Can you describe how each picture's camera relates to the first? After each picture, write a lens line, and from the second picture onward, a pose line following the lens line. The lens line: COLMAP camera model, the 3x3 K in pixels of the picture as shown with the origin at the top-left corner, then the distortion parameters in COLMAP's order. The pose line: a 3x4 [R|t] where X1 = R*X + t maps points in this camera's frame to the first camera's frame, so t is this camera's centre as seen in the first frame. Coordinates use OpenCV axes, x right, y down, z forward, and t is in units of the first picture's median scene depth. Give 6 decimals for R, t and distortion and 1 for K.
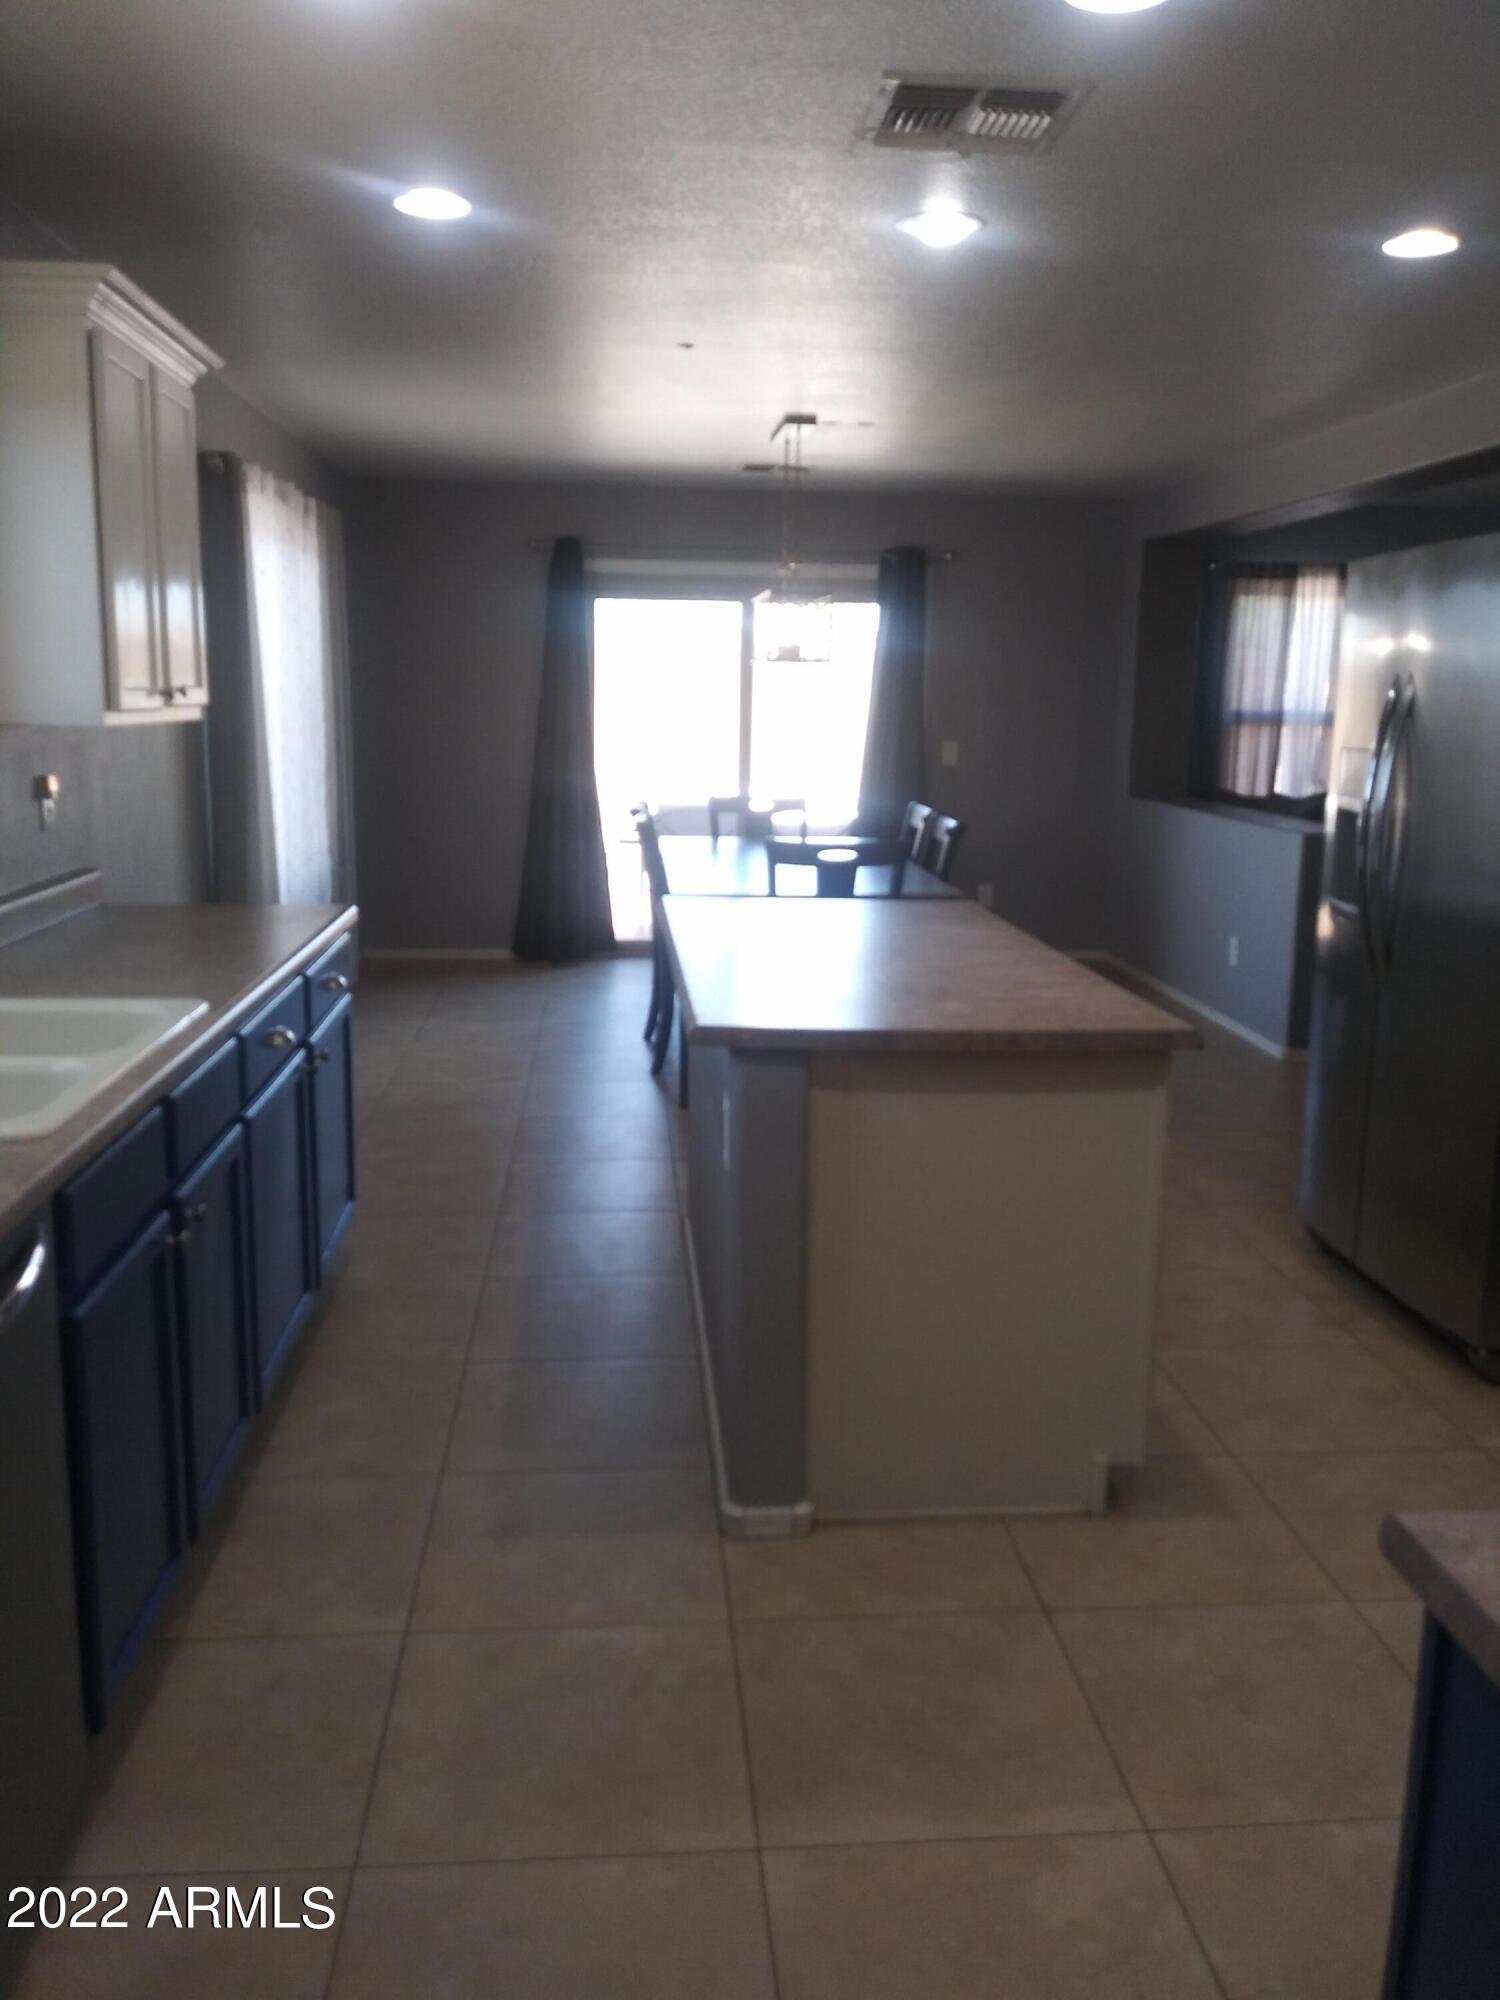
lens RADIAL K [[1618.3, 0, 748.0], [0, 1618.3, 1010.1], [0, 0, 1]] dist [0.038566, -0.076440]
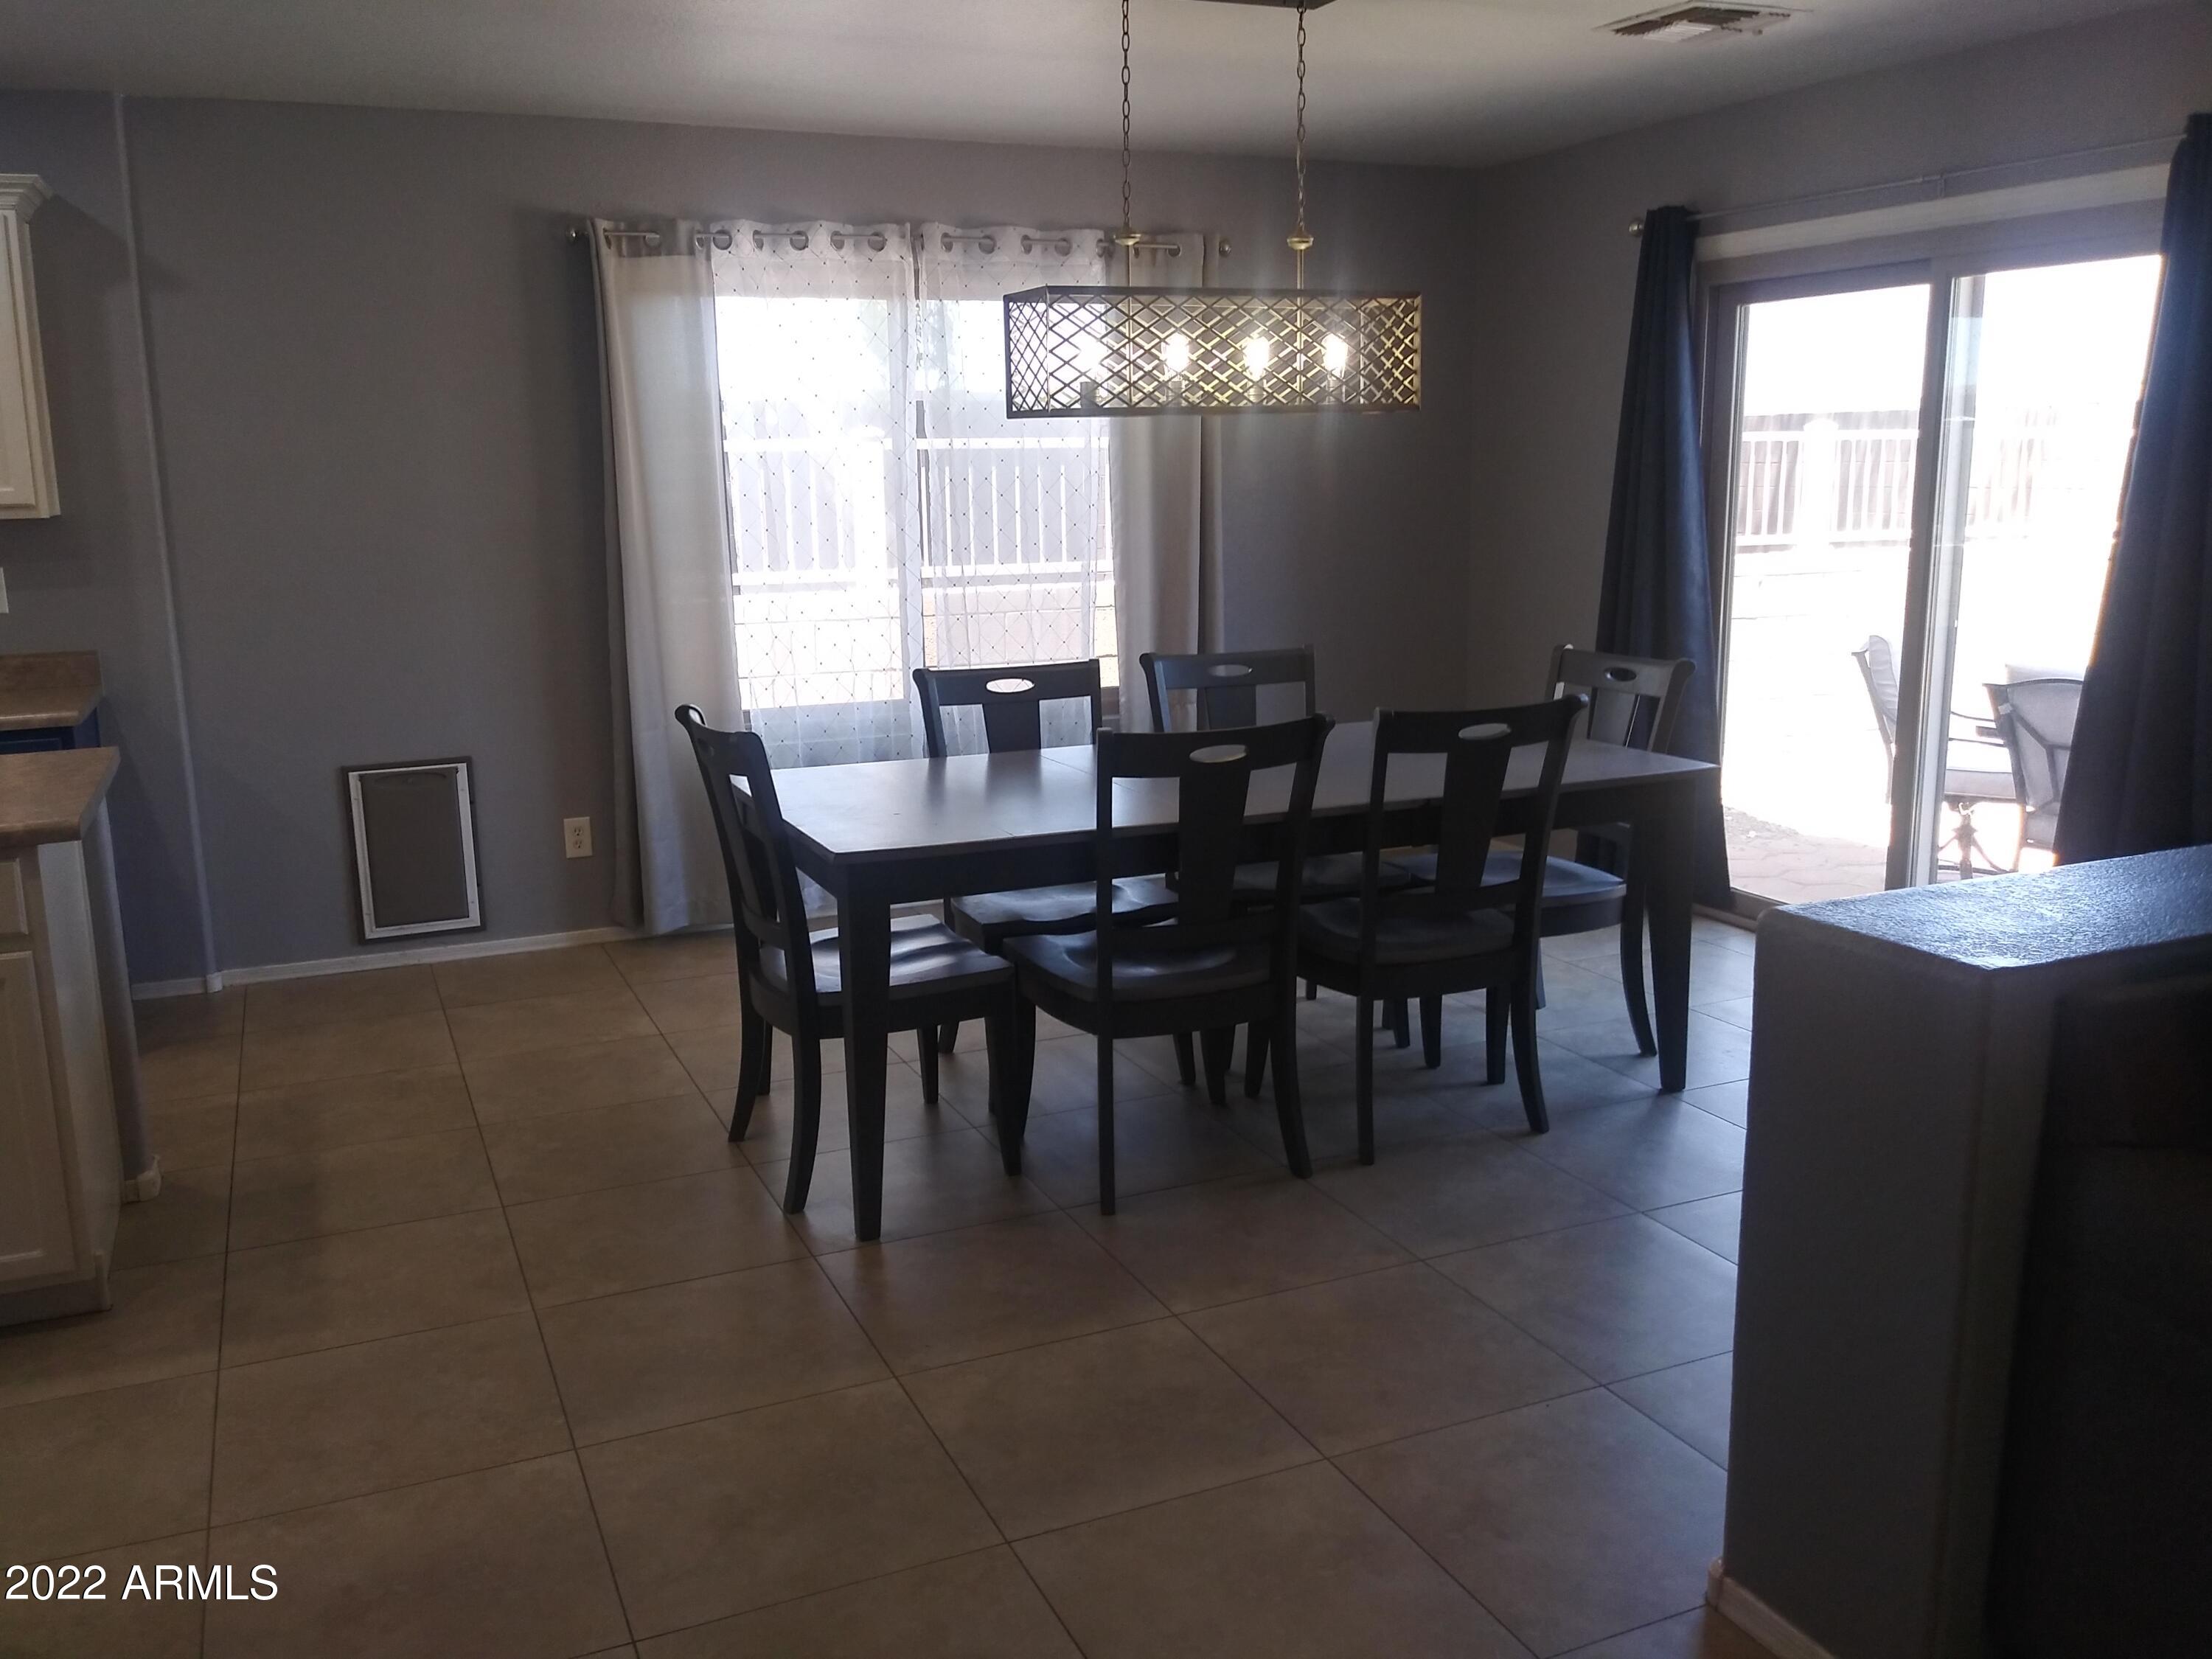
lens RADIAL K [[1789.8, 0, 1083.3], [0, 1789.8, 824.3], [0, 0, 1]] dist [0.038566, -0.076440]
pose [[0.328842, 0.165351, -0.929797, 0.430486], [-0.157184, 0.980403, 0.118759, -0.108008], [0.931212, 0.107096, 0.348389, 0.558199]]
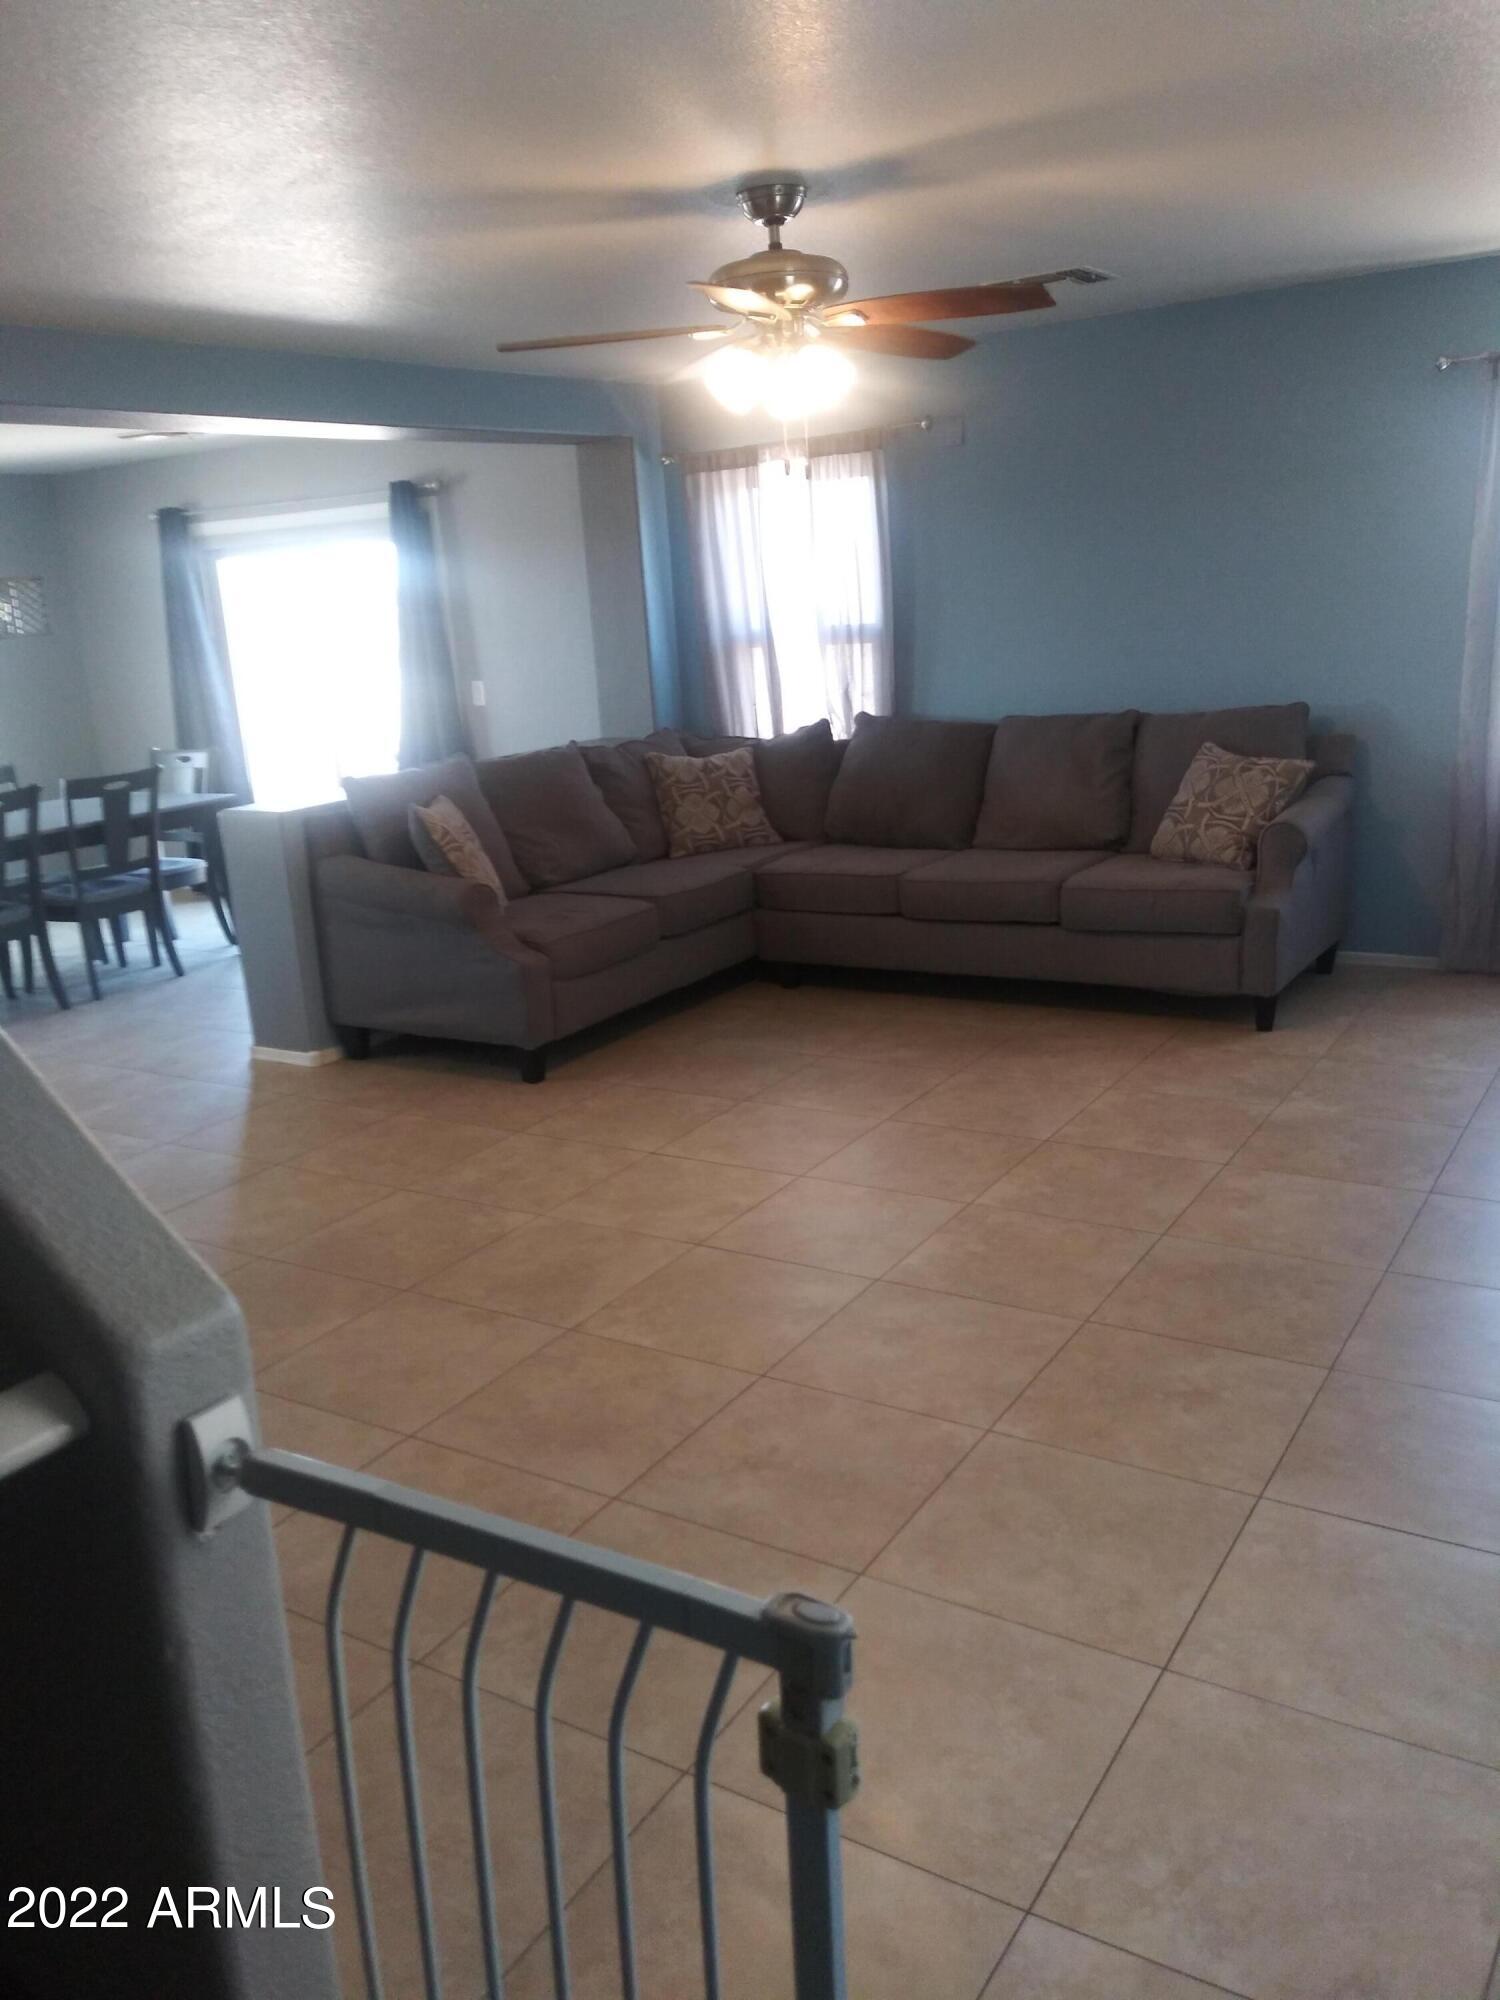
lens RADIAL K [[1618.3, 0, 723.5], [0, 1618.3, 1003.0], [0, 0, 1]] dist [0.038566, -0.076440]
pose [[0.790370, 0.086023, -0.606560, 0.800365], [-0.034398, 0.994762, 0.096257, -0.075841], [0.611664, -0.055215, 0.789189, 0.333384]]
